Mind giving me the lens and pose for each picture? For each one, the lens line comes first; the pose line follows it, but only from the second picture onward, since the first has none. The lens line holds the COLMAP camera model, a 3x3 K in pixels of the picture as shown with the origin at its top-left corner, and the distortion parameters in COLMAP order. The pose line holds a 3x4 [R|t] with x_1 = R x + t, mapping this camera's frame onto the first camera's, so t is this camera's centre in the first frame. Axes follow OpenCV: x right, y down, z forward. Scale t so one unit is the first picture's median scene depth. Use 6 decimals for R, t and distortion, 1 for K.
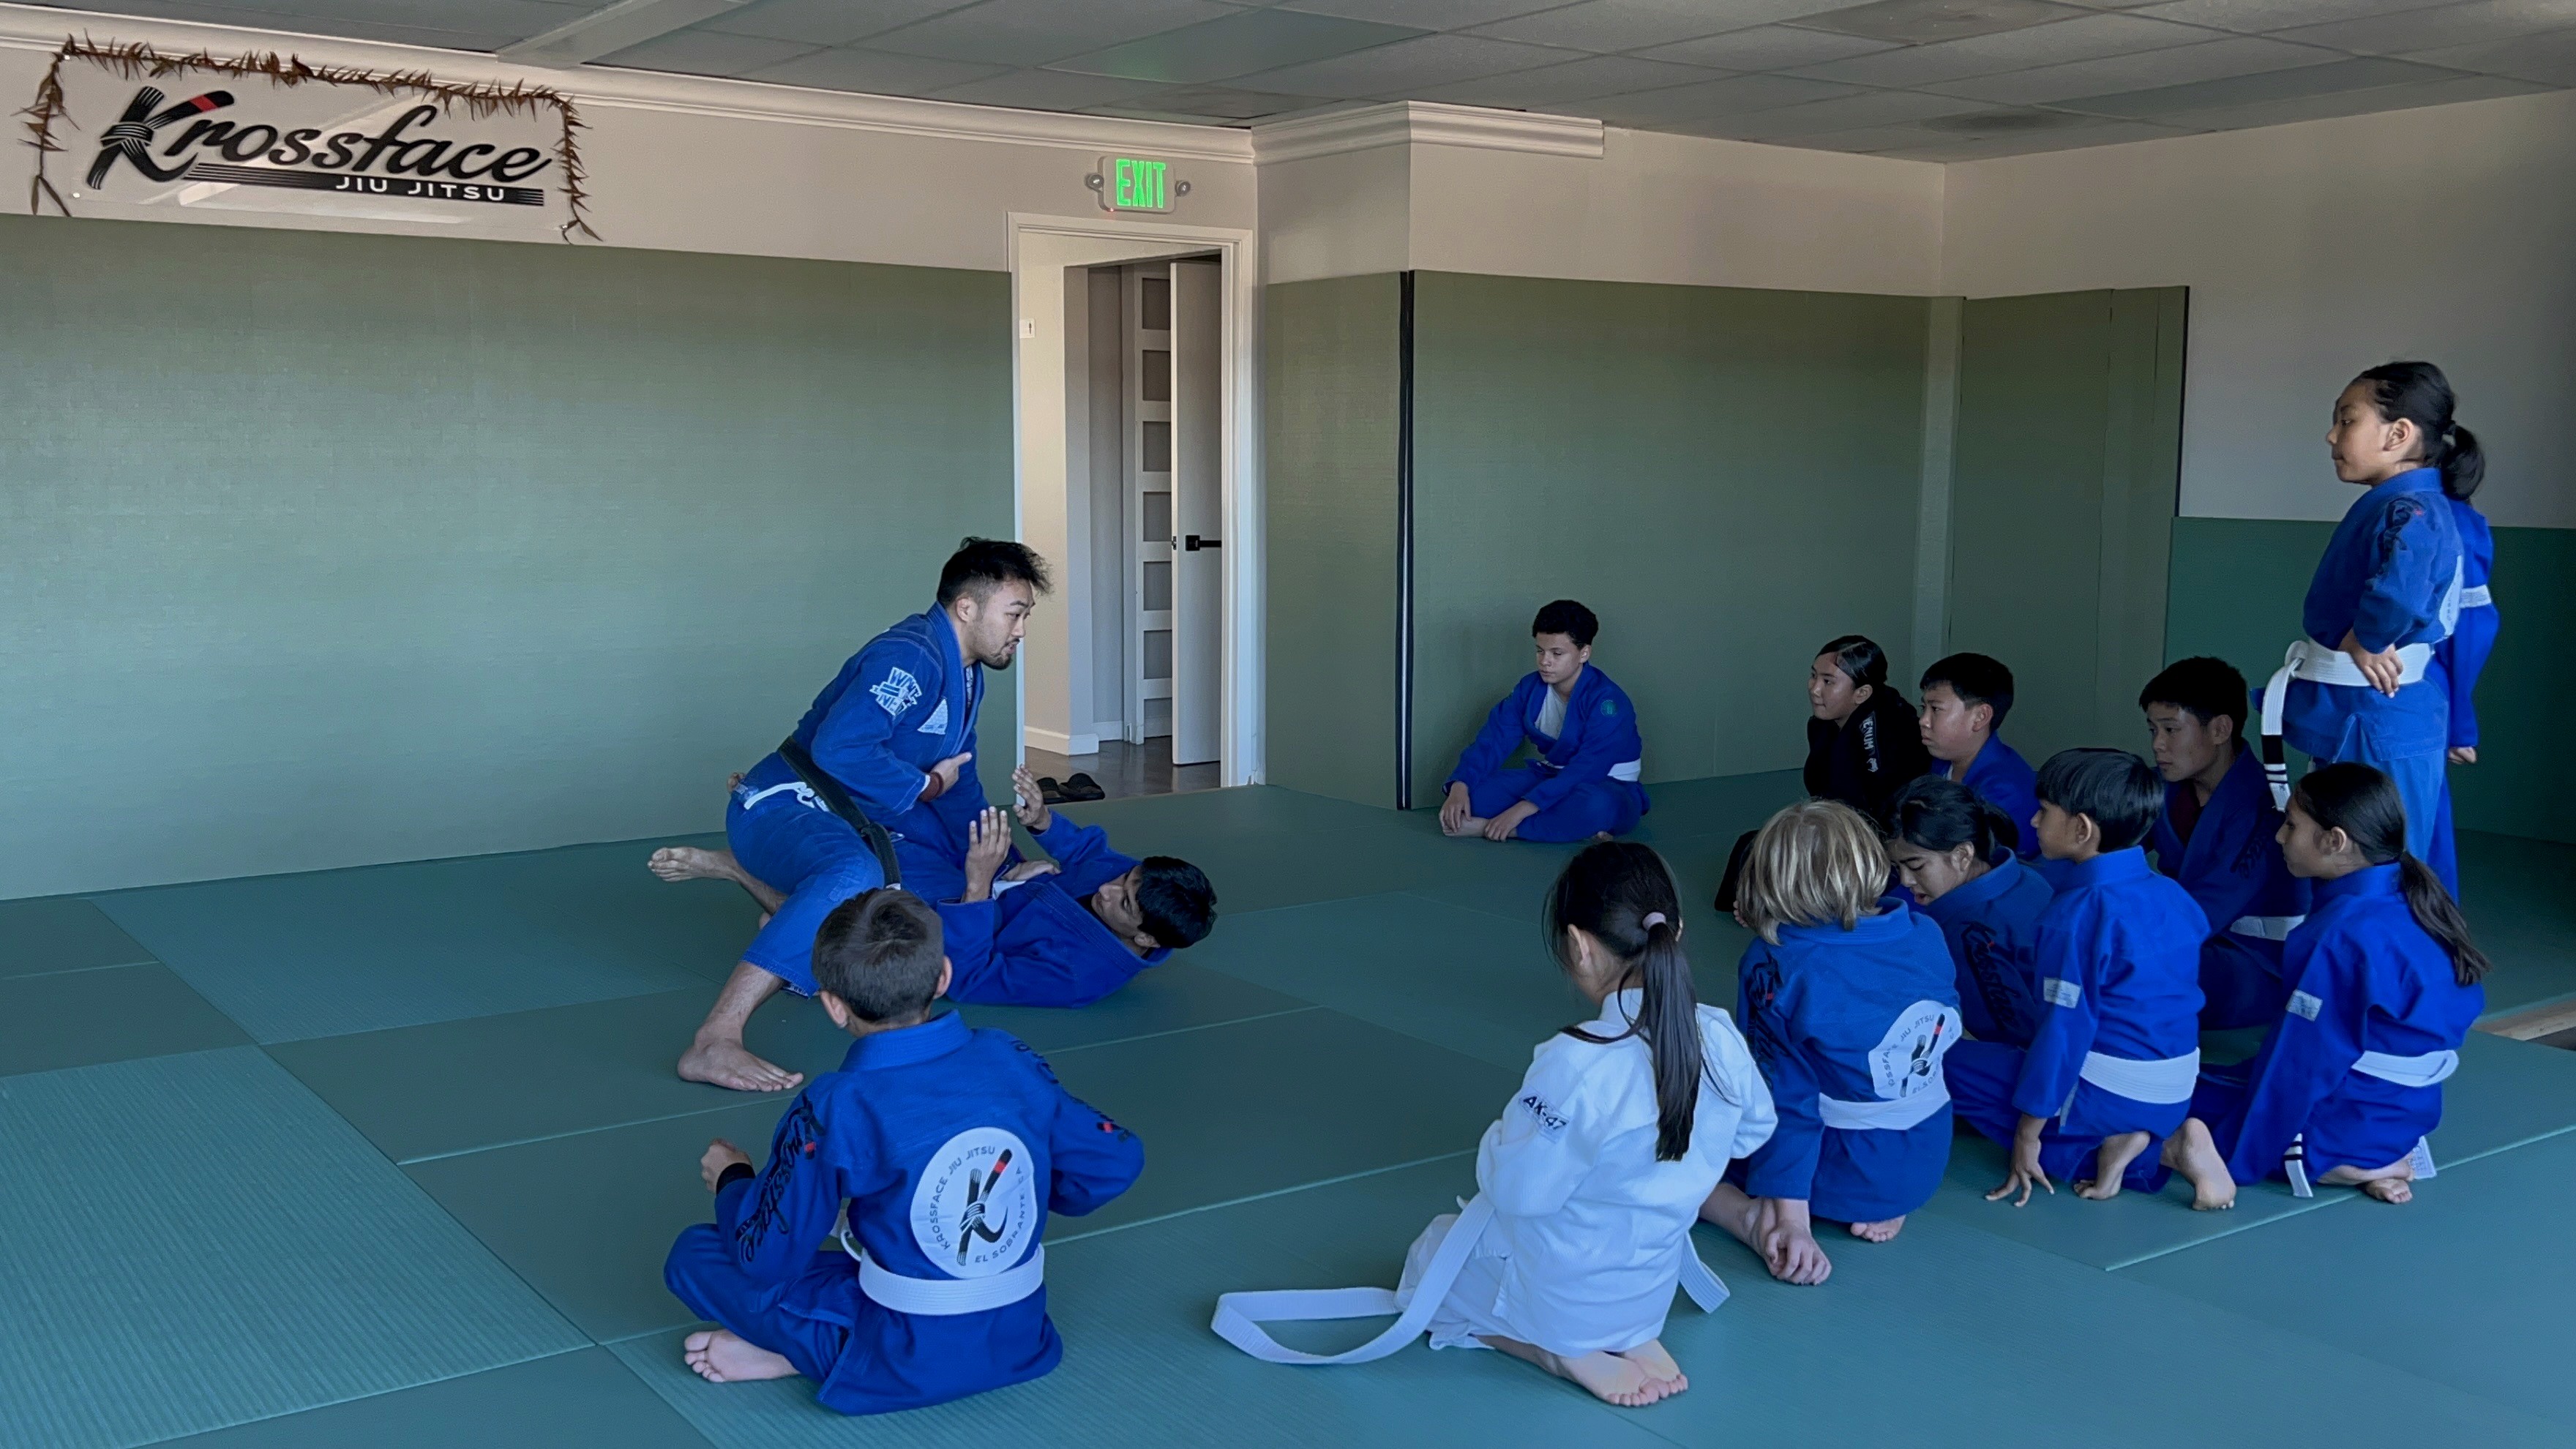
lens RADIAL K [[2325.1, 0, 1315.6], [0, 2325.1, 776.4], [0, 0, 1]] dist [0.022609, -0.061845]
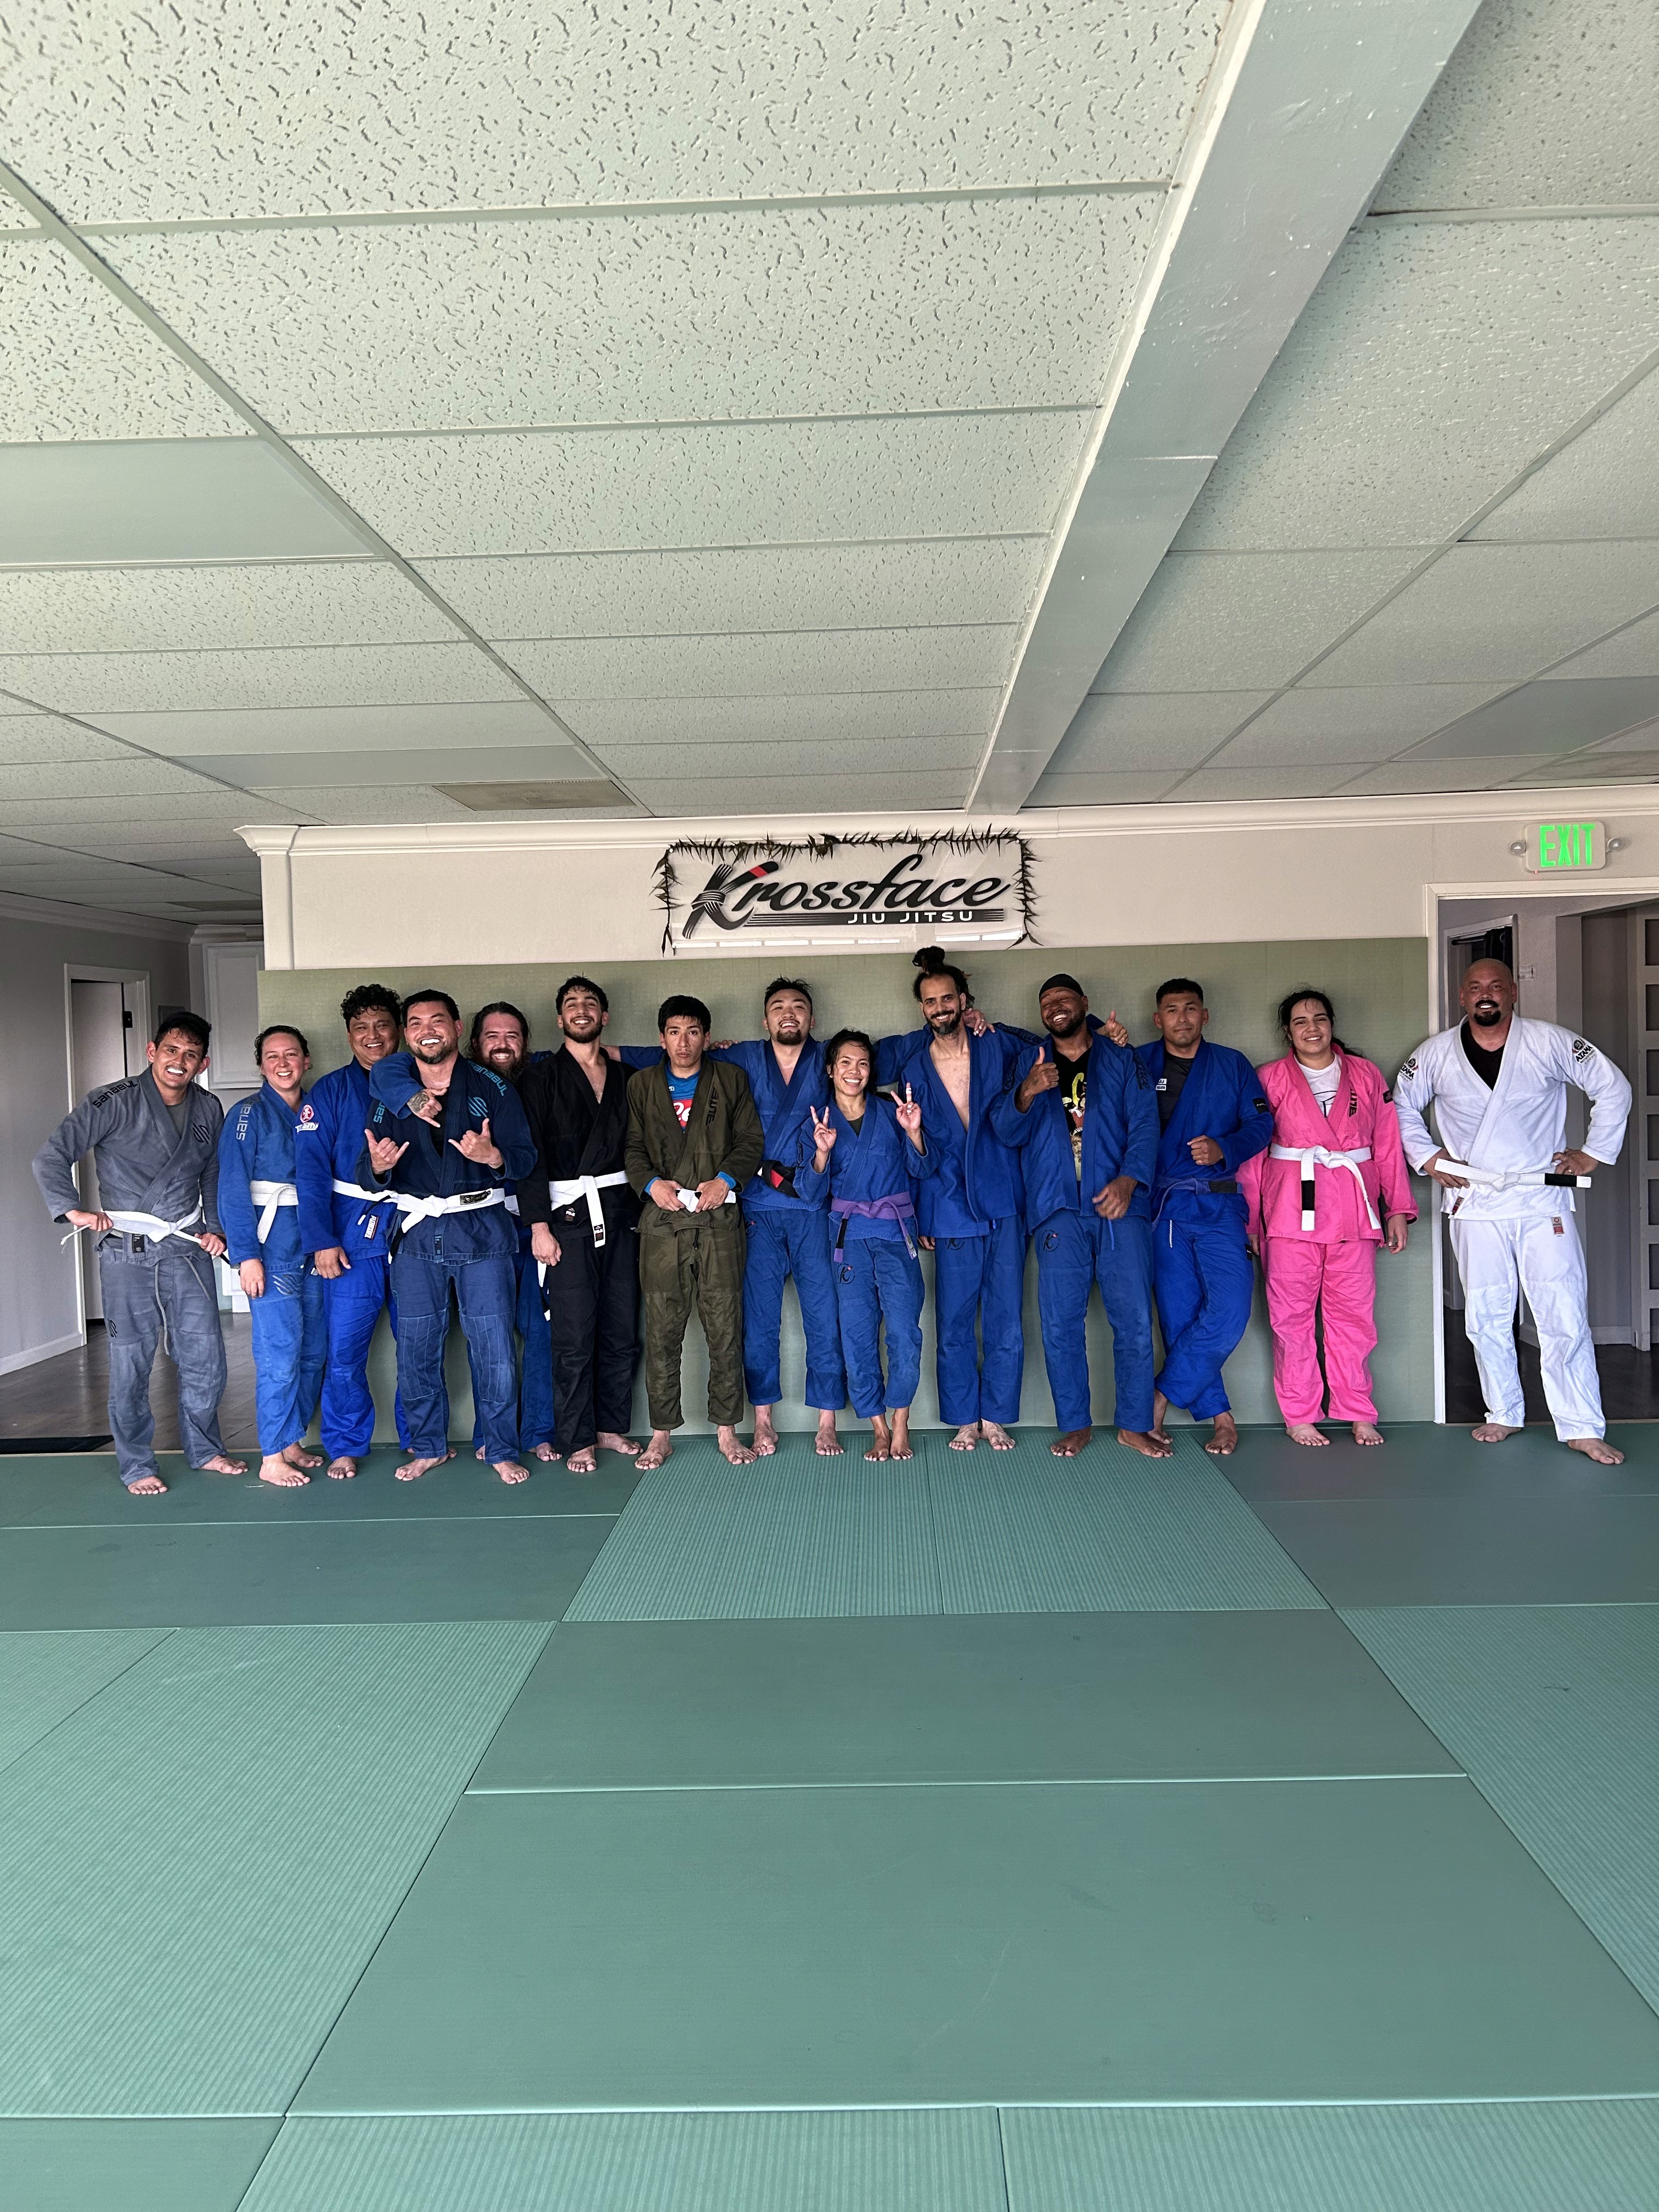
lens RADIAL K [[1657.1, 0, 847.1], [0, 1657.1, 1096.2], [0, 0, 1]] dist [0.030476, -0.042672]
pose [[0.788453, -0.008505, -0.615037, 0.164235], [-0.052938, 0.995256, -0.081628, -0.074441], [0.612813, 0.096919, 0.784262, 0.257908]]
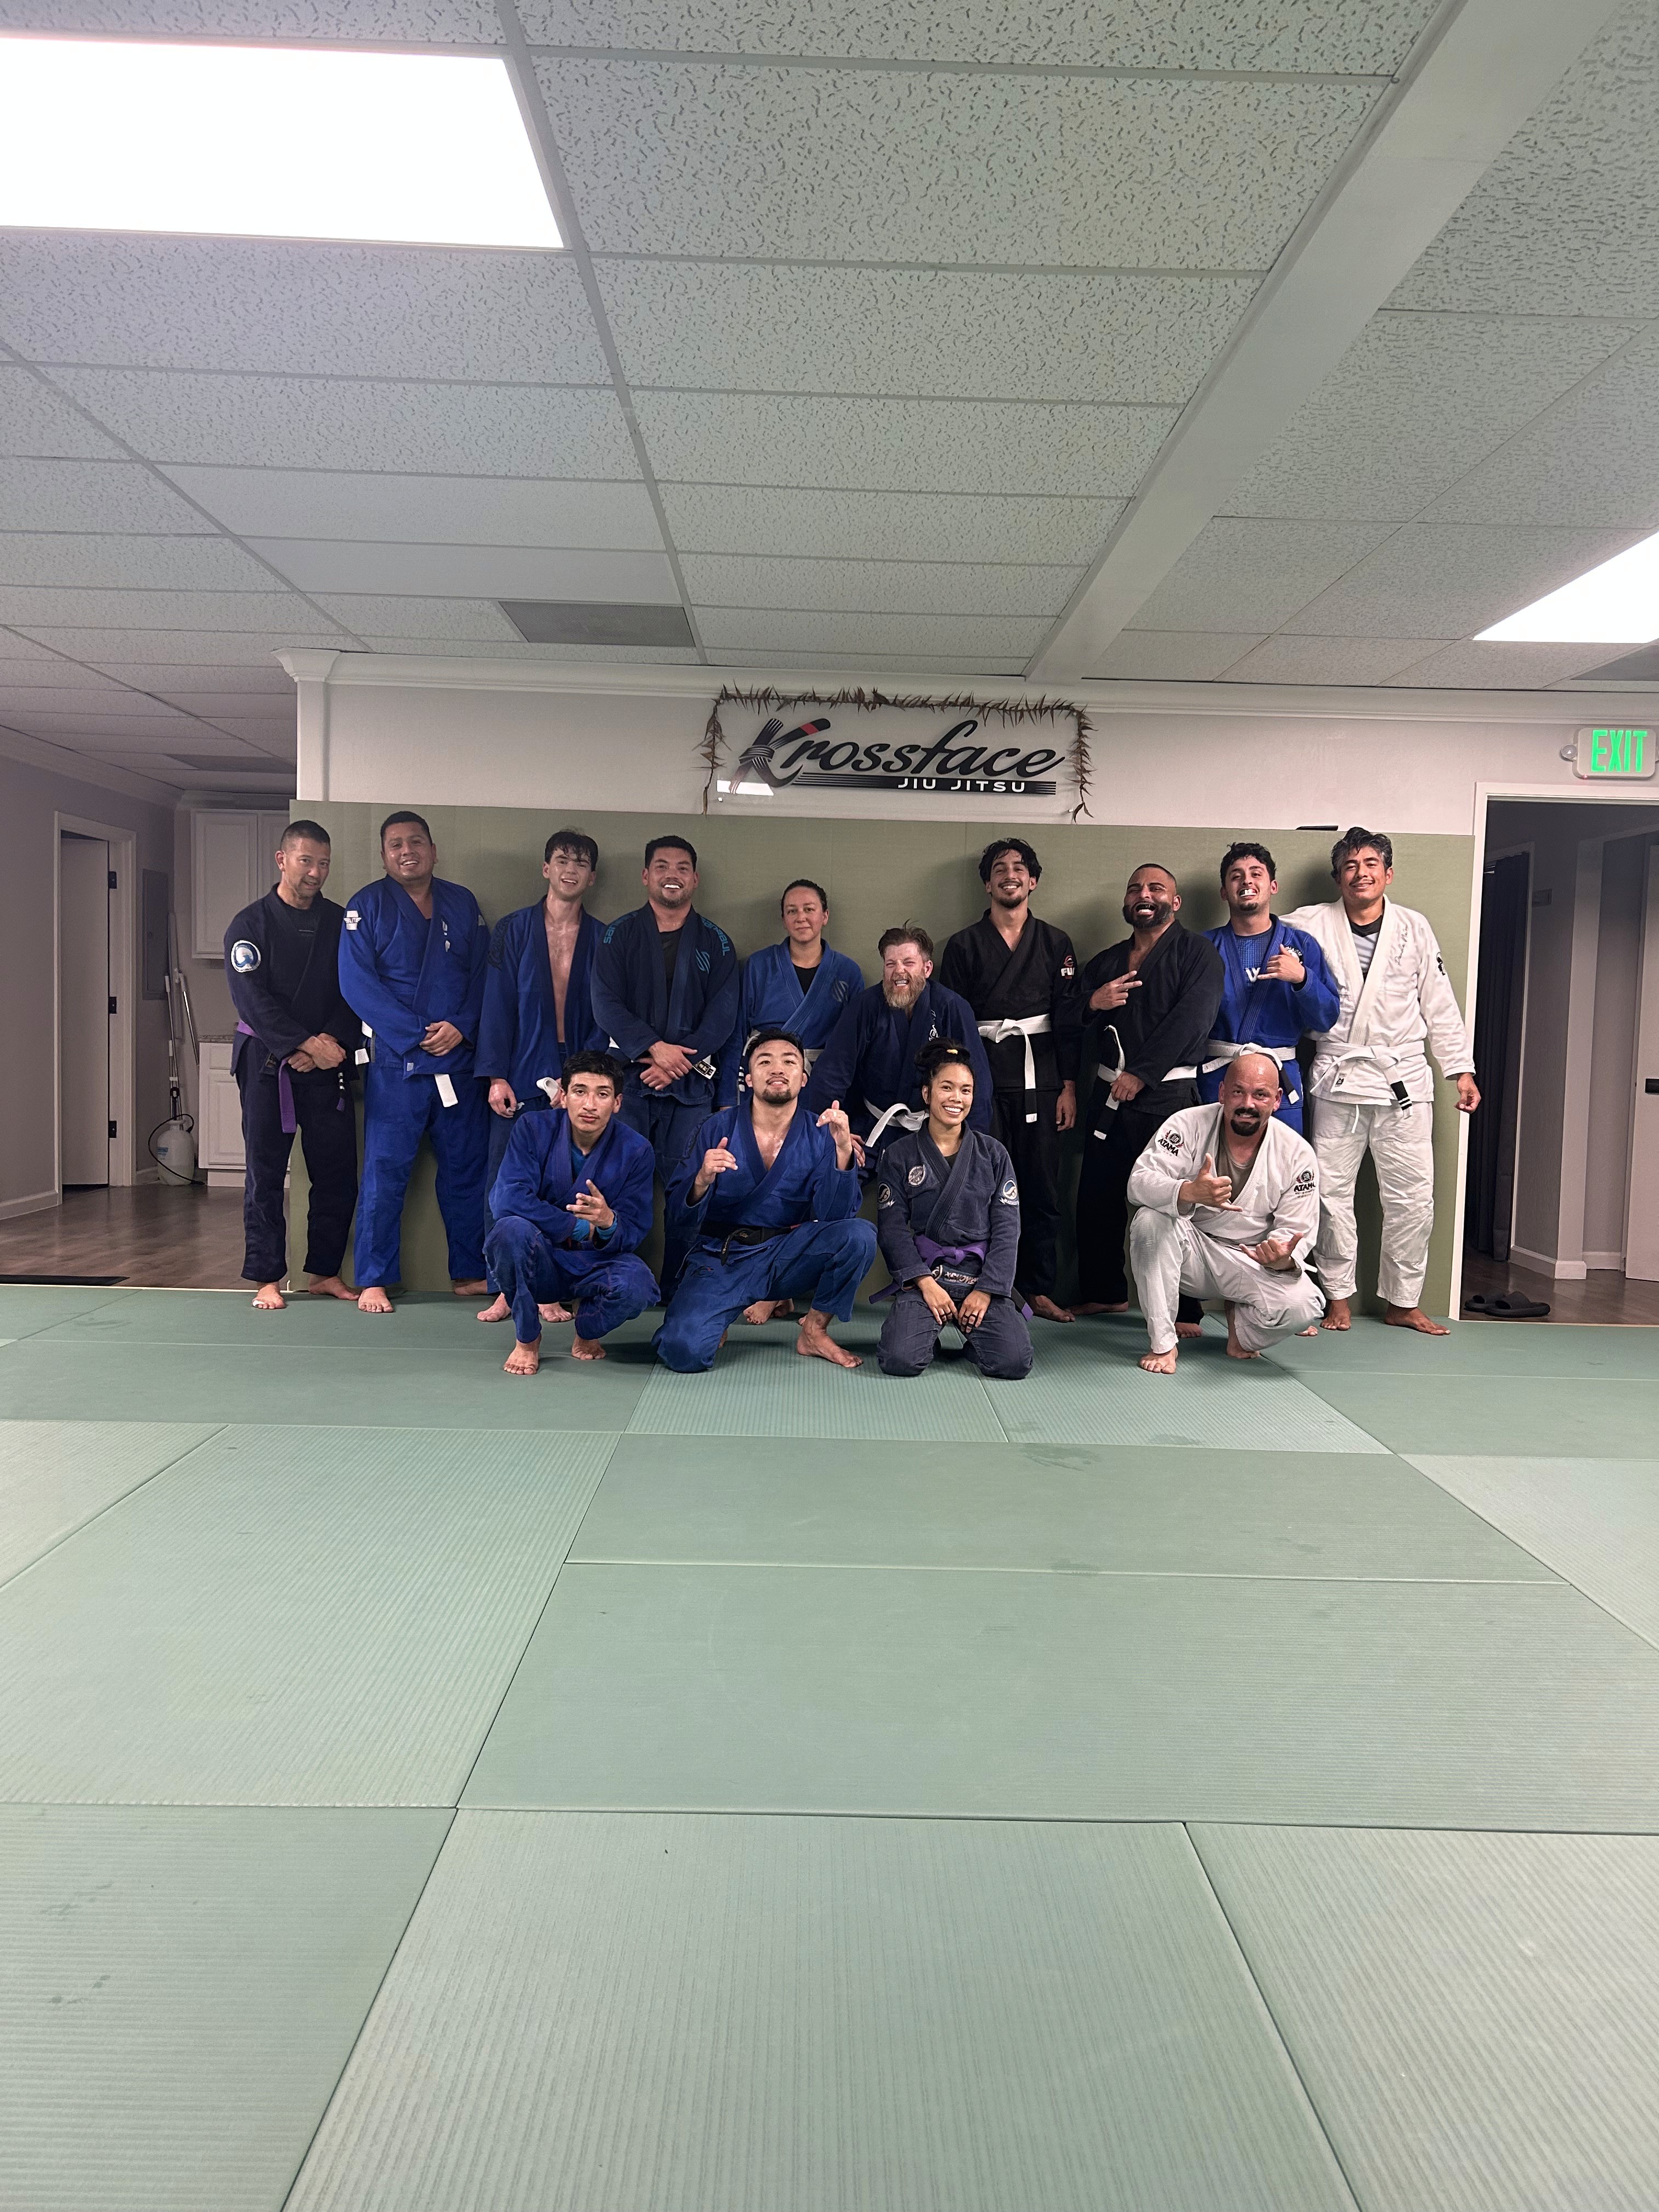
lens RADIAL K [[1657.1, 0, 838.0], [0, 1657.1, 1119.9], [0, 0, 1]] dist [0.030476, -0.042672]
pose [[0.811523, 0.053343, -0.581881, 0.108262], [-0.102385, 0.993399, -0.051723, -0.012862], [0.575281, 0.101550, 0.811628, 0.234481]]
